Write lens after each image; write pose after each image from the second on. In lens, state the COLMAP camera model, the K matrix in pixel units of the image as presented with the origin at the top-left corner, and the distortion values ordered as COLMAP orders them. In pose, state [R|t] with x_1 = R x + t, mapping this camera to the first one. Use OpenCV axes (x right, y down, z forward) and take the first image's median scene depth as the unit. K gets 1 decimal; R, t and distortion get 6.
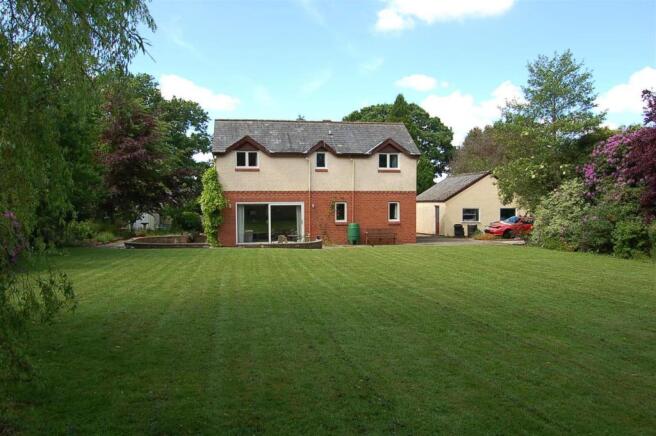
lens RADIAL K [[517.2, 0, 327.6], [0, 517.2, 222.7], [0, 0, 1]] dist [-0.090369, 0.042760]
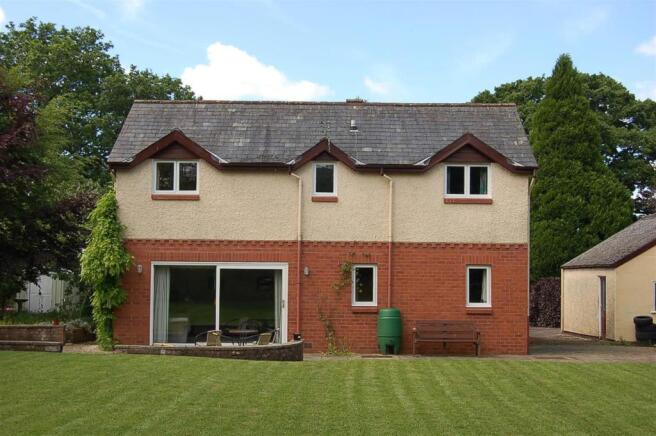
lens RADIAL K [[953.1, 0, 330.7], [0, 953.1, 215.8], [0, 0, 1]] dist [-0.049368, 0.000000]
pose [[0.983551, 0.005364, -0.180551, 0.156495], [-0.022776, 0.995264, -0.094499, -0.000353], [0.179189, 0.097057, 0.979015, 0.116310]]
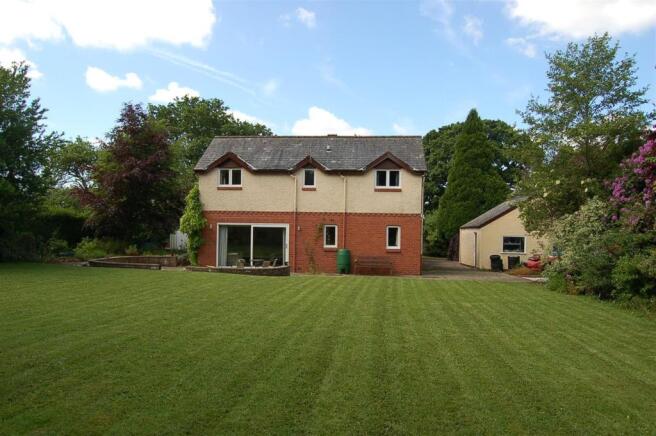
lens RADIAL K [[517.2, 0, 323.6], [0, 517.2, 223.3], [0, 0, 1]] dist [-0.090369, 0.042760]
pose [[0.960247, 0.017593, -0.278595, 0.262713], [-0.032144, 0.998342, -0.047749, 0.000089], [0.277293, 0.054806, 0.959221, 0.148659]]
